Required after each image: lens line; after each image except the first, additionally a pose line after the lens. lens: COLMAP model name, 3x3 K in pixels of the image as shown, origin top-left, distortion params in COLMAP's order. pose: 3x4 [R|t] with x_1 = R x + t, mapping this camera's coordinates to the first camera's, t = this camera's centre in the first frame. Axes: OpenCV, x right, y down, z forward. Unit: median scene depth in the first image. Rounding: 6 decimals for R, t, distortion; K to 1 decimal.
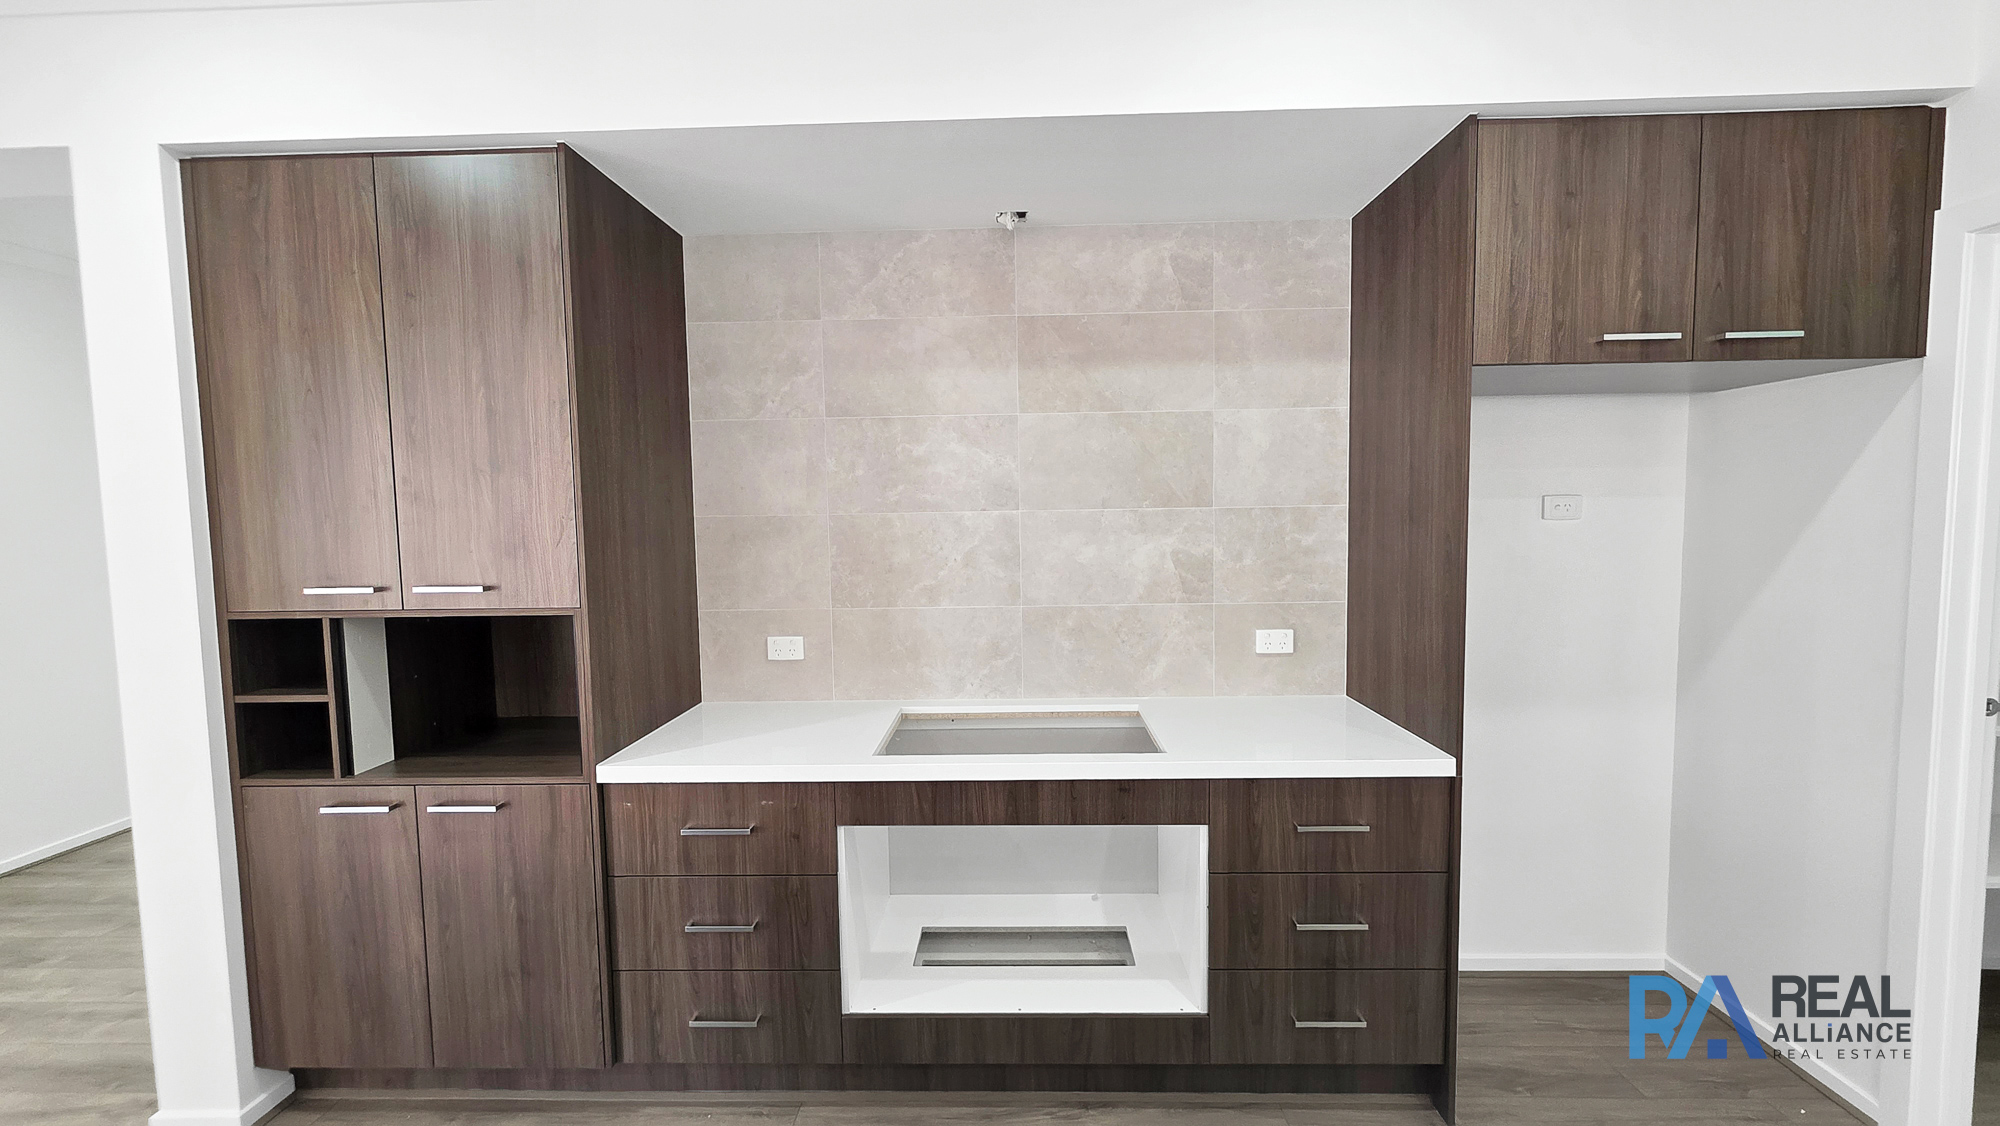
lens RADIAL K [[806.1, 0, 996.2], [0, 806.1, 562.4], [0, 0, 1]] dist [0.002253, 0.000200]
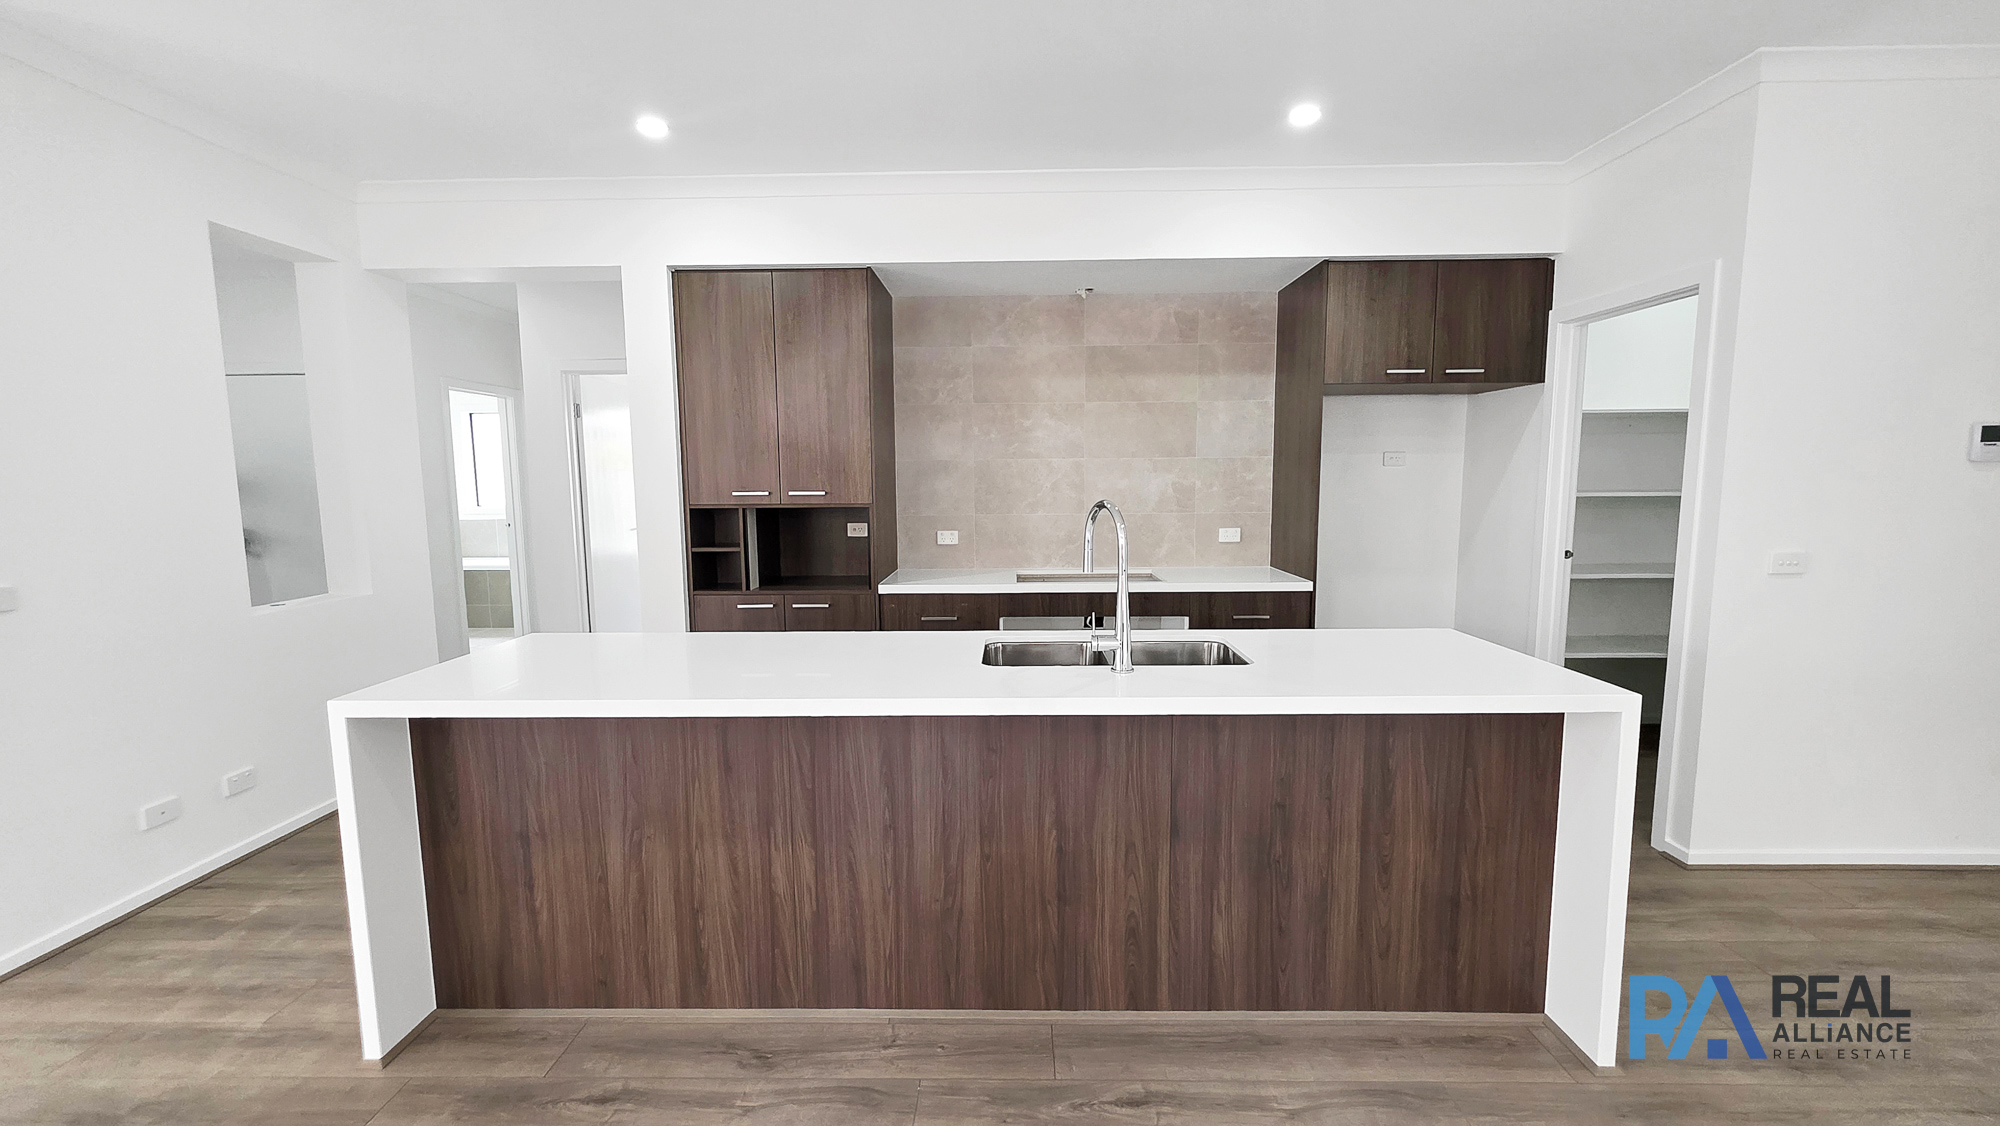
lens RADIAL K [[806.1, 0, 1000.7], [0, 806.1, 560.4], [0, 0, 1]] dist [0.002253, 0.000200]
pose [[0.999880, 0.006717, 0.013954, -0.192226], [-0.007236, 0.999270, 0.037513, 0.100339], [-0.013692, -0.037610, 0.999199, -0.813866]]
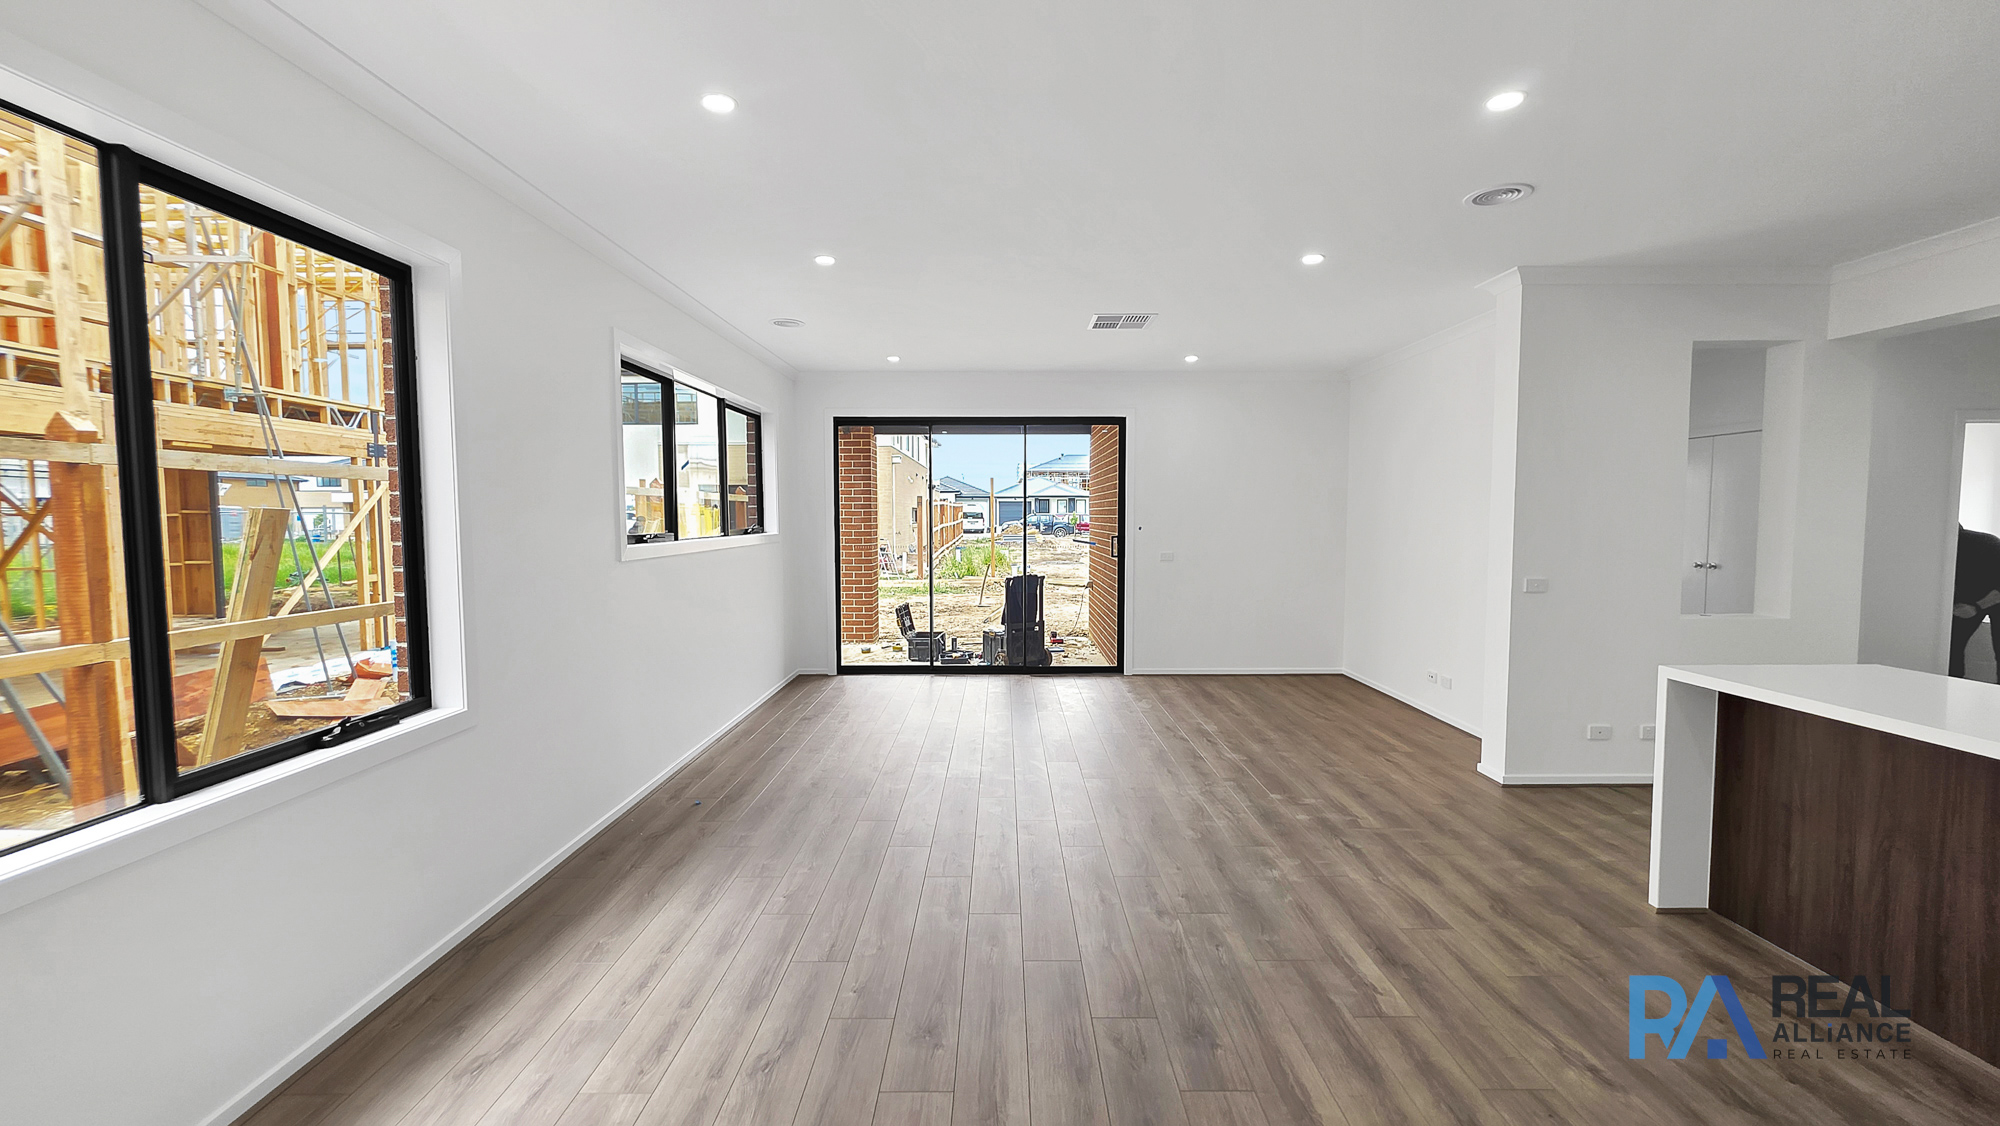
lens RADIAL K [[806.1, 0, 999.7], [0, 806.1, 566.7], [0, 0, 1]] dist [0.002253, 0.000200]
pose [[0.033013, 0.079242, -0.996309, 0.373160], [-0.066546, 0.994814, 0.076918, 0.092397], [0.997237, 0.063761, 0.038115, -1.100474]]
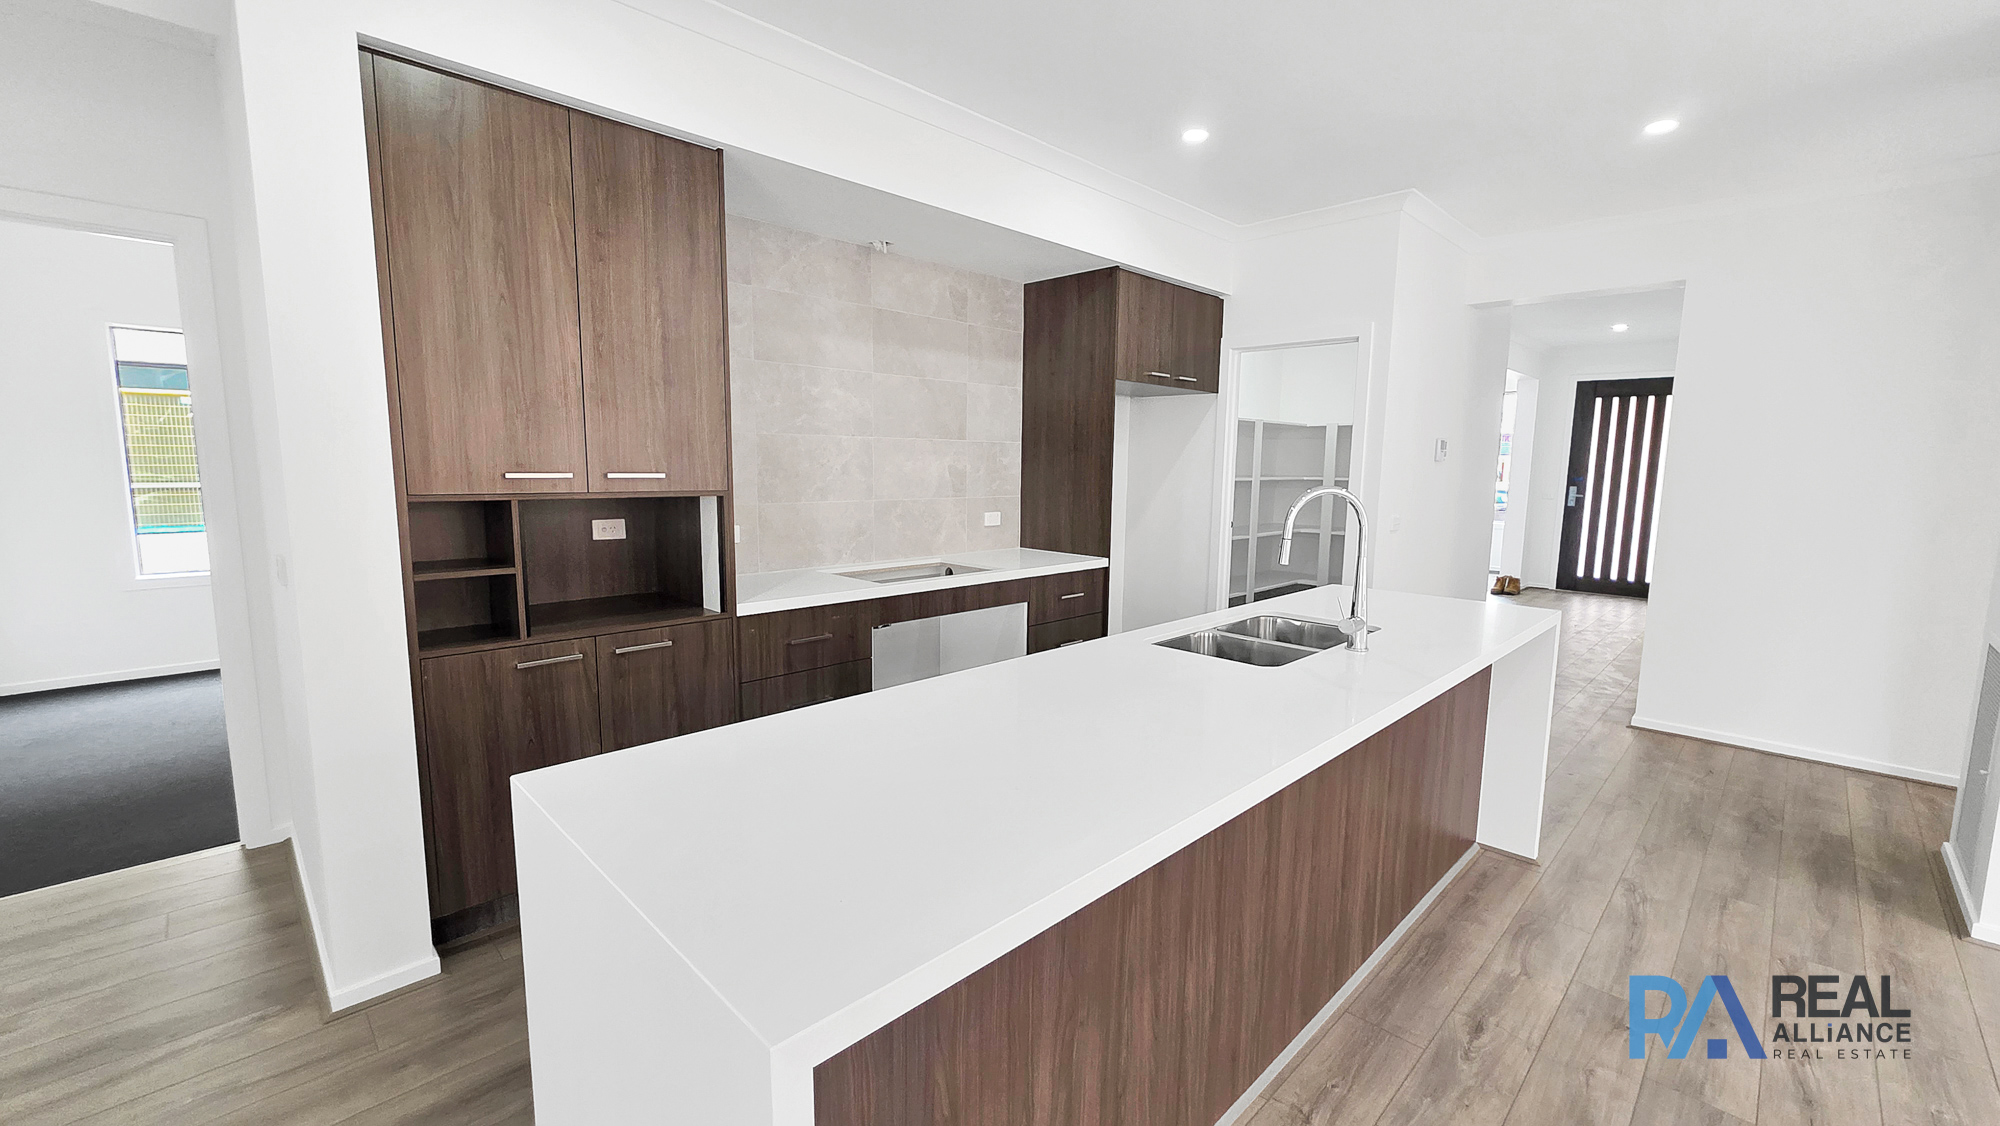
lens RADIAL K [[806.1, 0, 1012.8], [0, 806.1, 560.0], [0, 0, 1]] dist [0.002253, 0.000200]
pose [[0.683188, -0.063585, 0.727469, -1.004826], [0.022668, 0.997568, 0.065905, 0.080295], [-0.729891, -0.028535, 0.682968, -0.259956]]
